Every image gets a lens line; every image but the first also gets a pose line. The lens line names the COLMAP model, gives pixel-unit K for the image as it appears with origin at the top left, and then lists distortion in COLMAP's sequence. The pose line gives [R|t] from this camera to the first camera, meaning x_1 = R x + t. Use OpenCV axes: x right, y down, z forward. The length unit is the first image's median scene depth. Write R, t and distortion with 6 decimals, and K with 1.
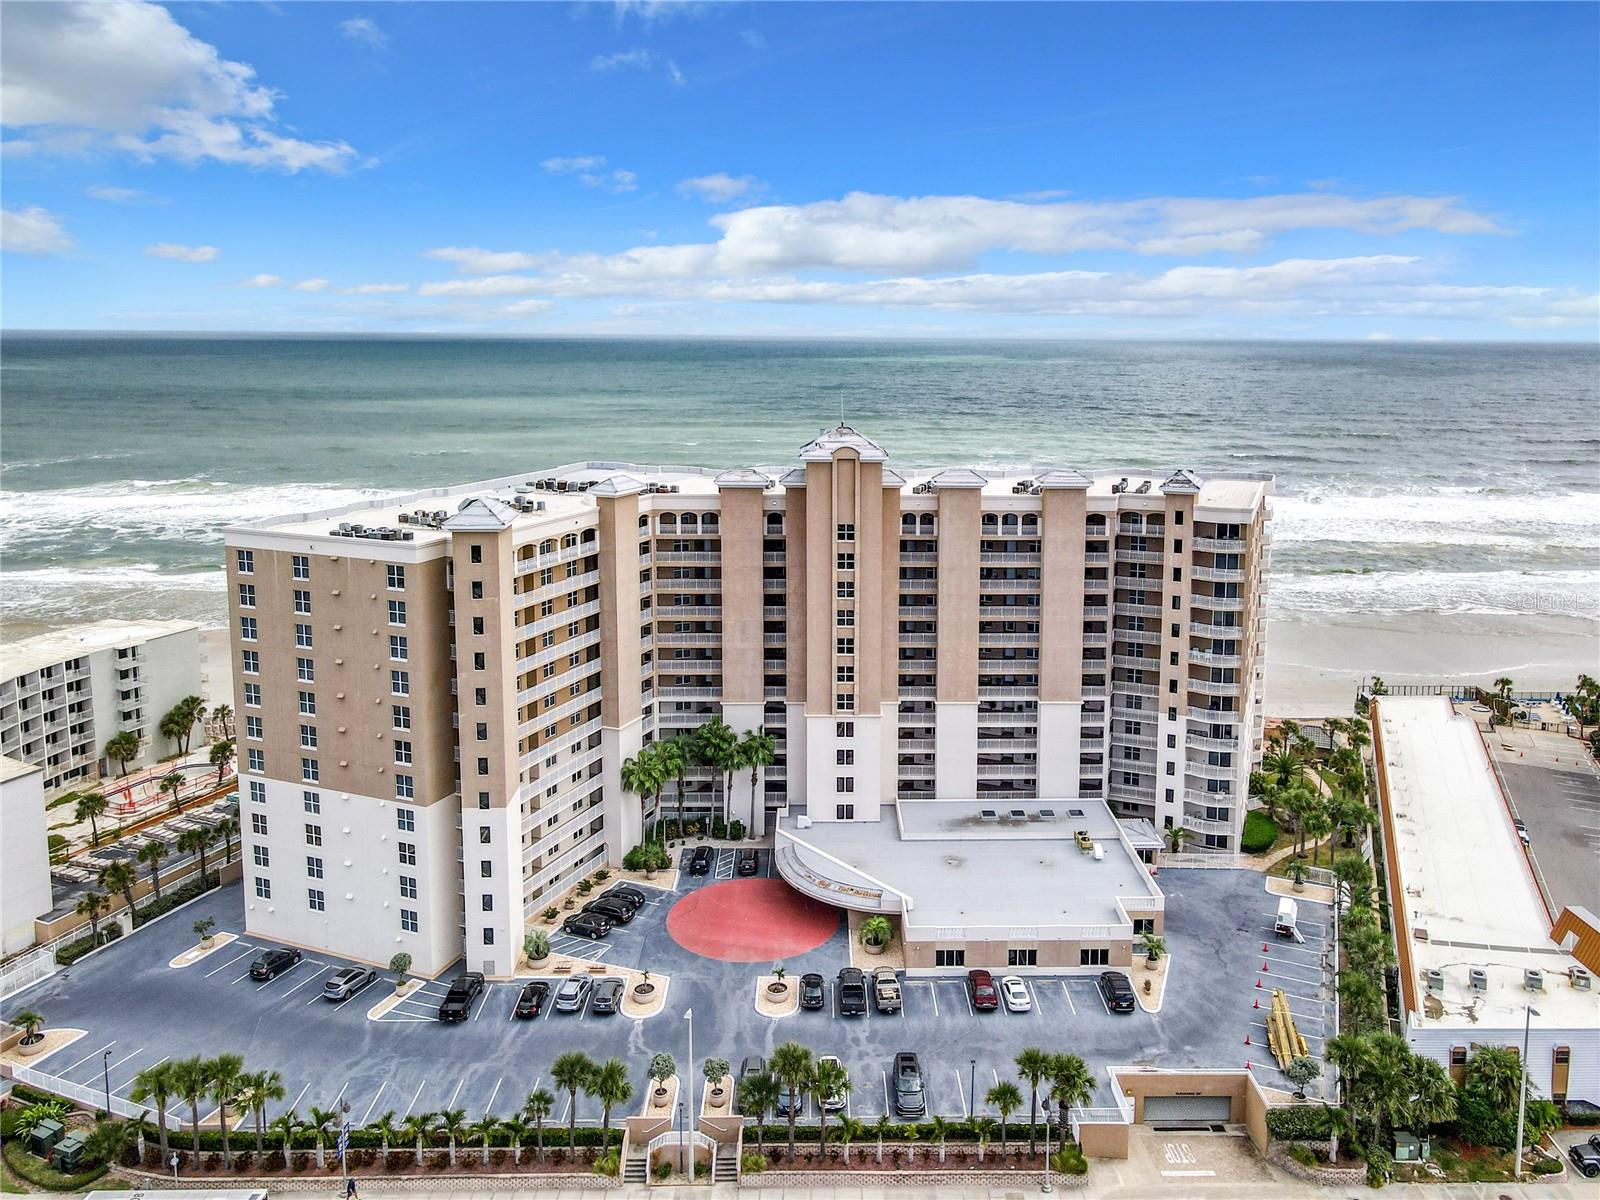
lens RADIAL K [[1224.0, 0, 824.6], [0, 1224.0, 497.7], [0, 0, 1]] dist [0.012210, 0.002890]
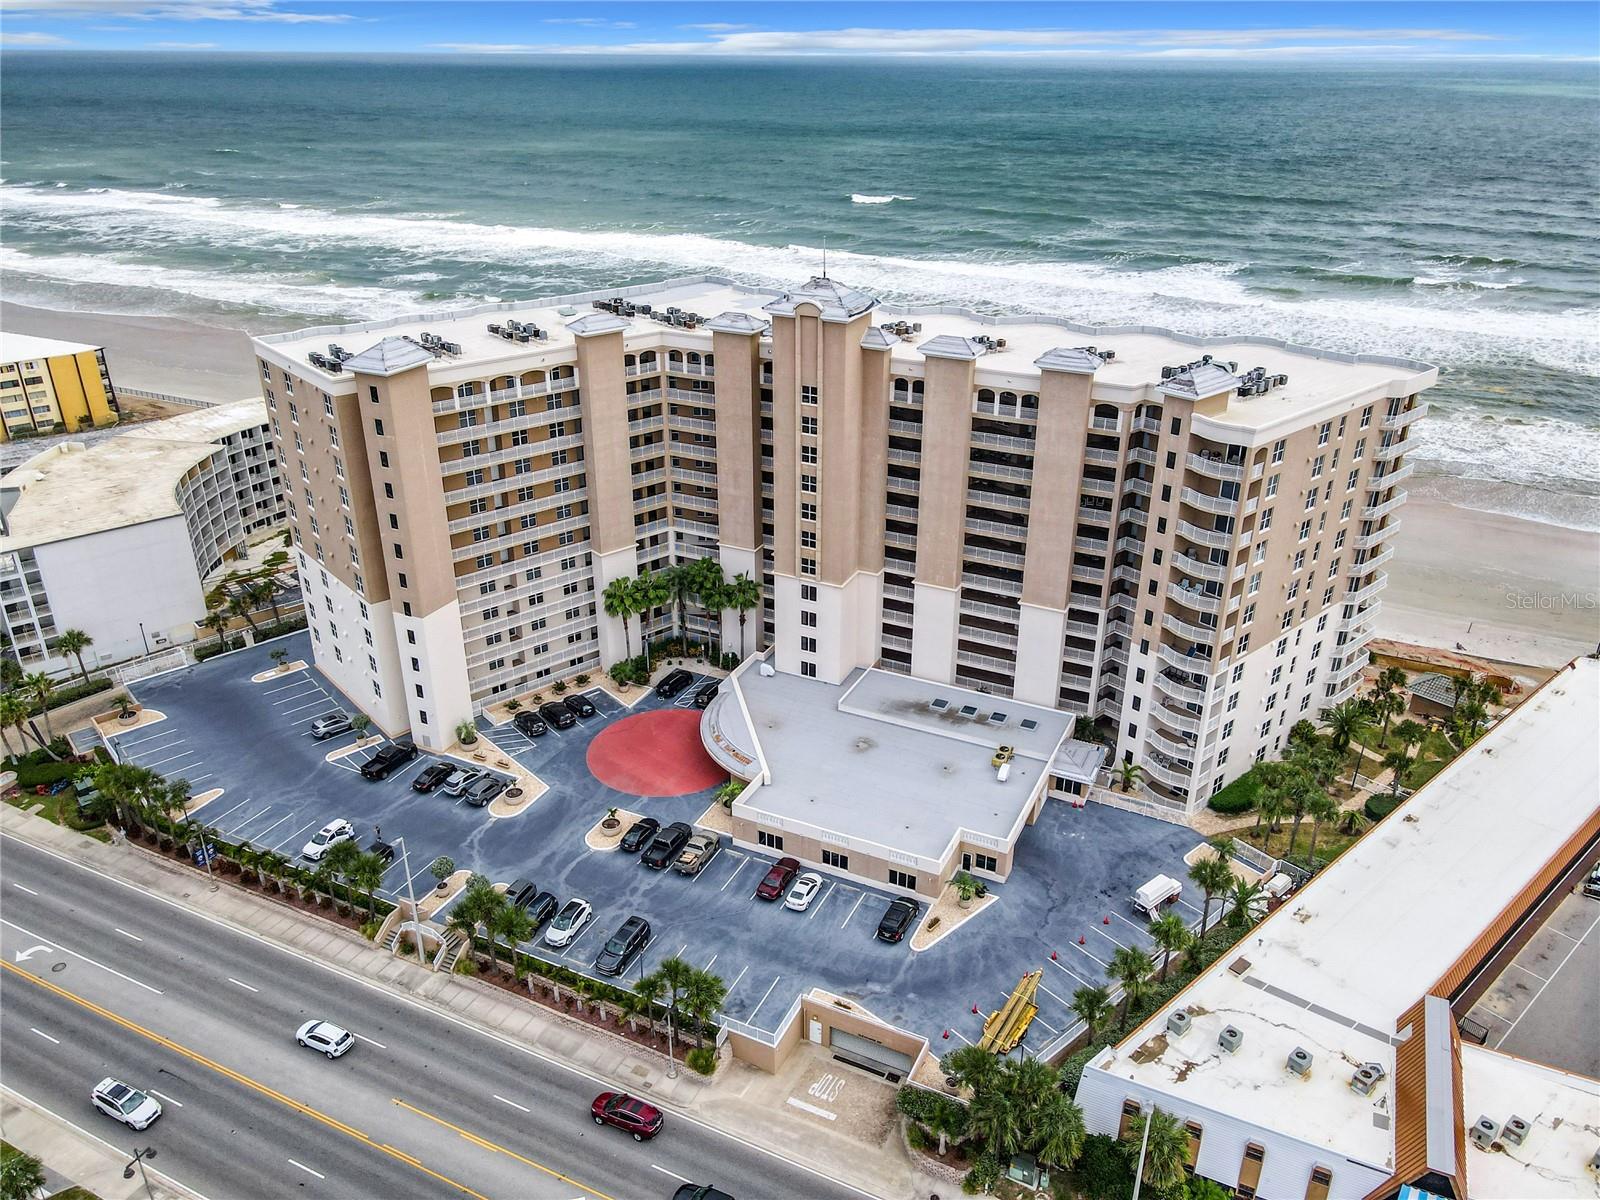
lens RADIAL K [[1174.7, 0, 800.0], [0, 1174.7, 600.0], [0, 0, 1]] dist [-0.001178, 0.004393]
pose [[0.892225, 0.191327, -0.409059, 0.474683], [-0.060792, 0.948457, 0.311019, -0.119774], [0.447481, -0.252631, 0.857868, 0.211001]]
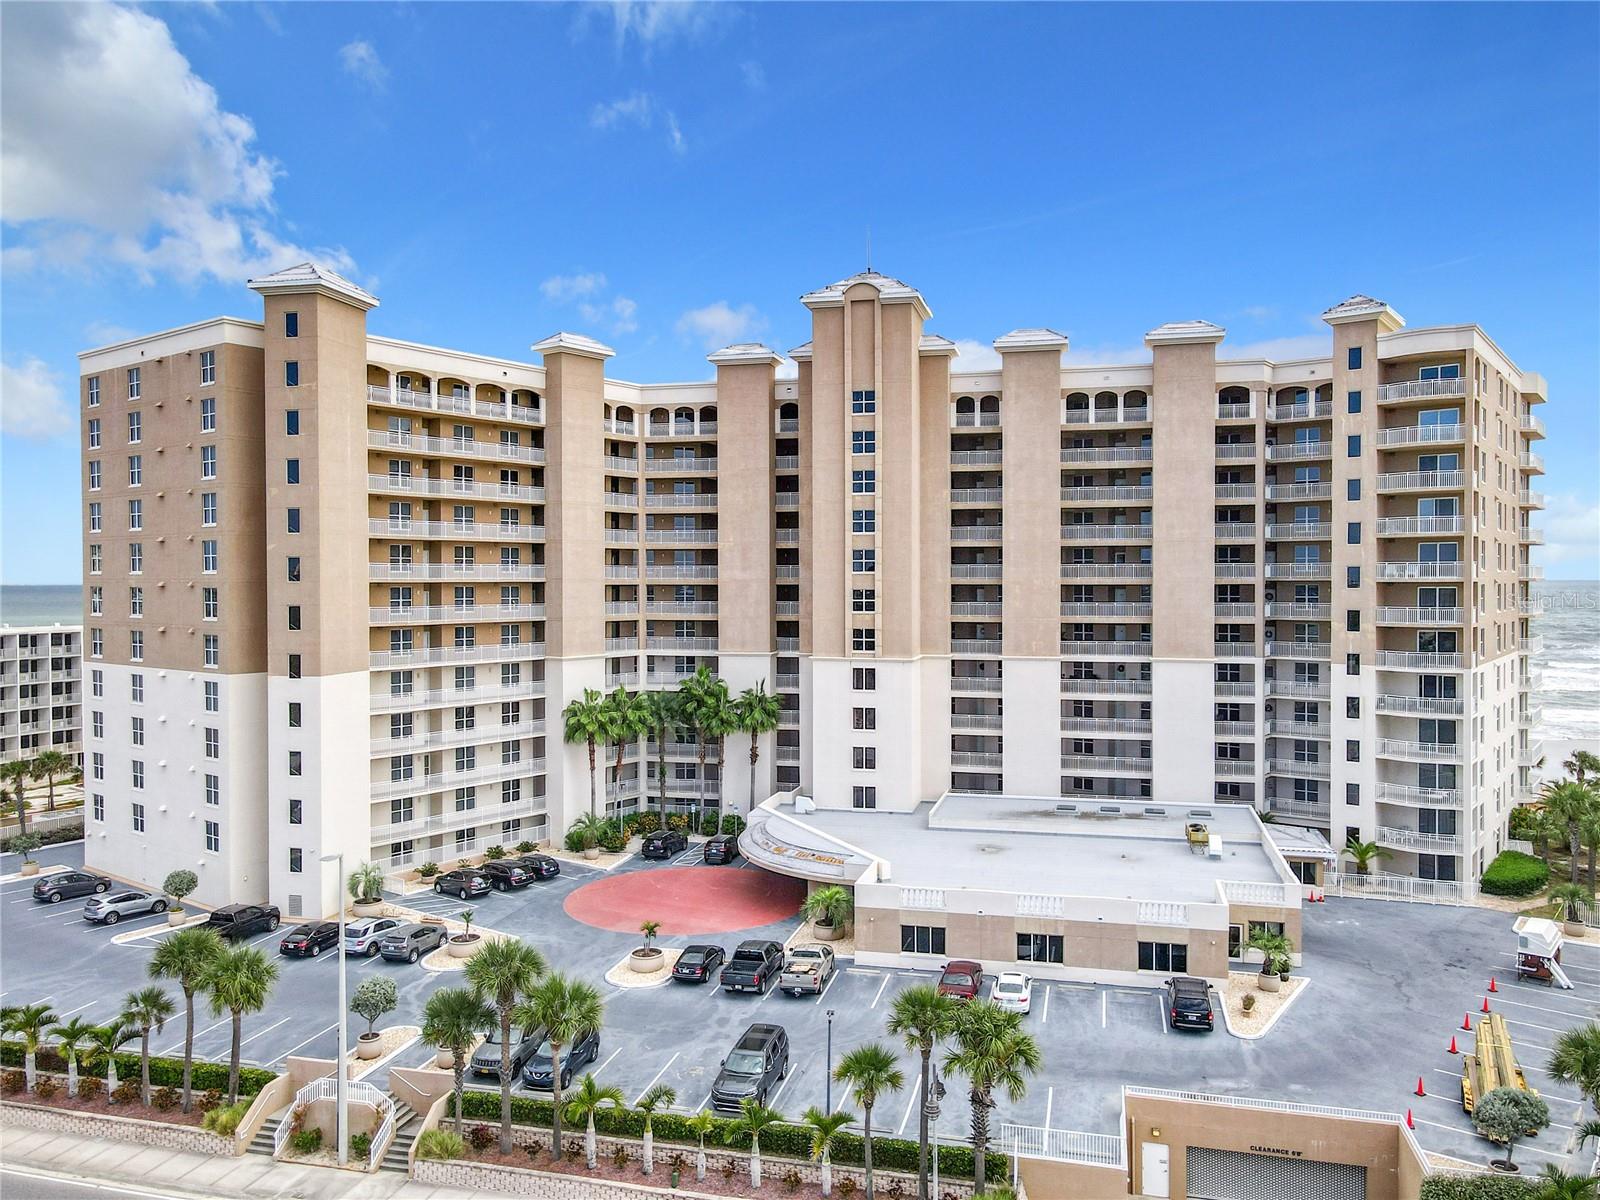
lens RADIAL K [[1194.4, 0, 803.2], [0, 1194.4, 600.4], [0, 0, 1]] dist [0.015330, 0.004816]
pose [[0.965119, -0.000218, -0.261813, 0.198340], [-0.030632, 0.993037, -0.113747, 0.265928], [0.260014, 0.117800, 0.958392, 0.361528]]
